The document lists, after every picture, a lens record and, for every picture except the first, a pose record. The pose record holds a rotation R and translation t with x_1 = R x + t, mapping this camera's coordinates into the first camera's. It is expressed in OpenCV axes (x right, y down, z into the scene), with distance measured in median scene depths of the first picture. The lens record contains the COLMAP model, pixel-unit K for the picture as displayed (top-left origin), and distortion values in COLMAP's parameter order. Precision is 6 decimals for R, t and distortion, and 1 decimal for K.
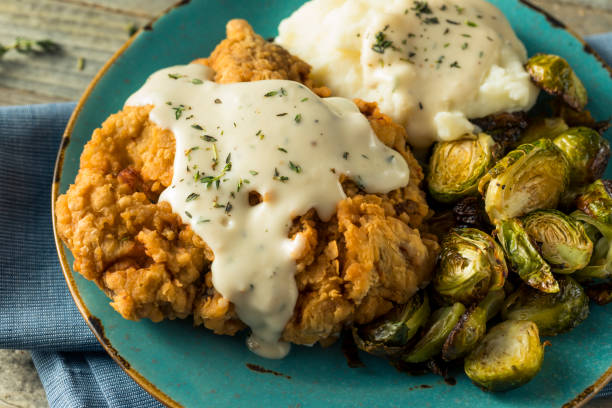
lens RADIAL K [[1953.4, 0, 306.0], [0, 1953.4, 204.0], [0, 0, 1]] dist [-0.042061, 0.584492]
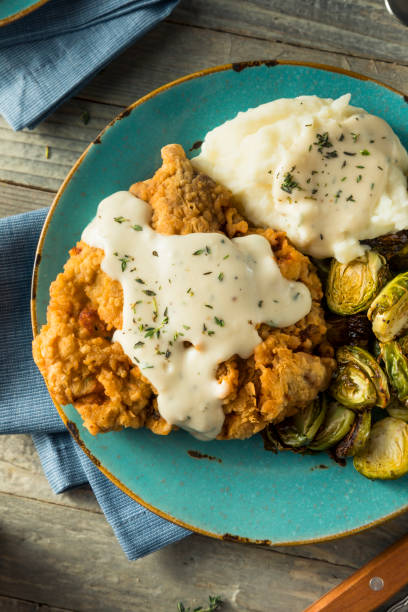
lens RADIAL K [[1035.4, 0, 194.8], [0, 1035.4, 304.9], [0, 0, 1]] dist [0.067678, 0.084479]
pose [[0.998469, -0.020436, -0.051405, 0.012614], [0.042480, 0.878482, 0.475884, -0.340294], [0.035433, -0.477339, 0.878005, 0.425149]]
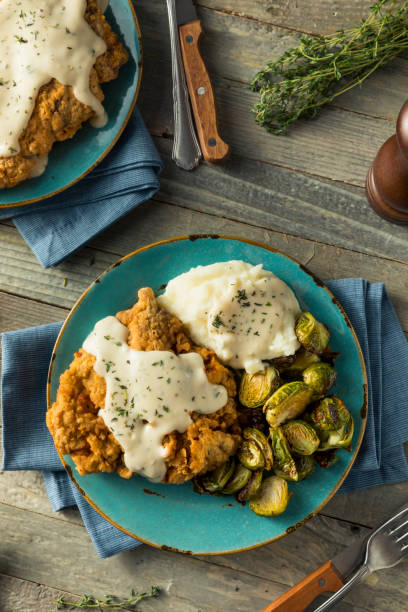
lens RADIAL K [[1035.4, 0, 194.8], [0, 1035.4, 304.9], [0, 0, 1]] dist [0.067678, 0.084479]
pose [[0.997056, 0.041176, -0.064683, 0.084827], [-0.006648, 0.886822, 0.462064, -0.584827], [0.076388, -0.460274, 0.884485, 0.136713]]
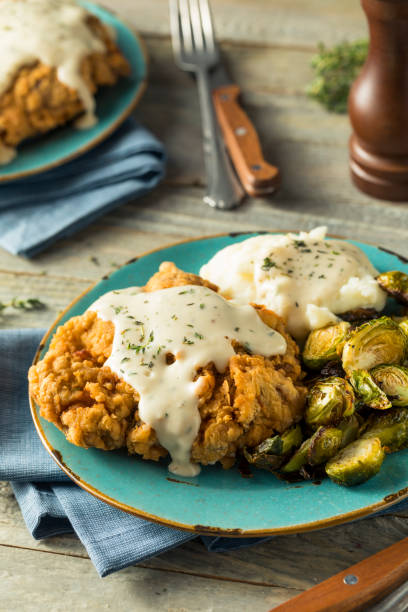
lens RADIAL K [[1882.0, 0, 204.0], [0, 1882.0, 306.0], [0, 0, 1]] dist [-0.060059, -0.806679]
pose [[0.993836, -0.052491, -0.097648, 0.128242], [0.023584, 0.960746, -0.276426, 0.326571], [0.108325, 0.272419, 0.956062, -0.273518]]
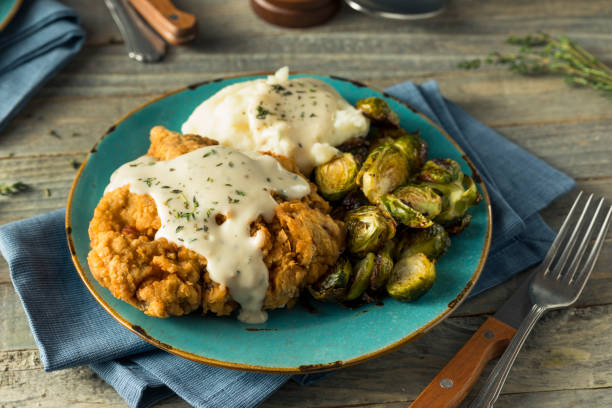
lens RADIAL K [[1882.0, 0, 306.0], [0, 1882.0, 204.0], [0, 0, 1]] dist [-0.060059, -0.806679]
pose [[0.944251, -0.240010, 0.225357, -0.280402], [0.276084, 0.950153, -0.144866, 0.208258], [-0.179354, 0.199007, 0.963446, -0.377831]]
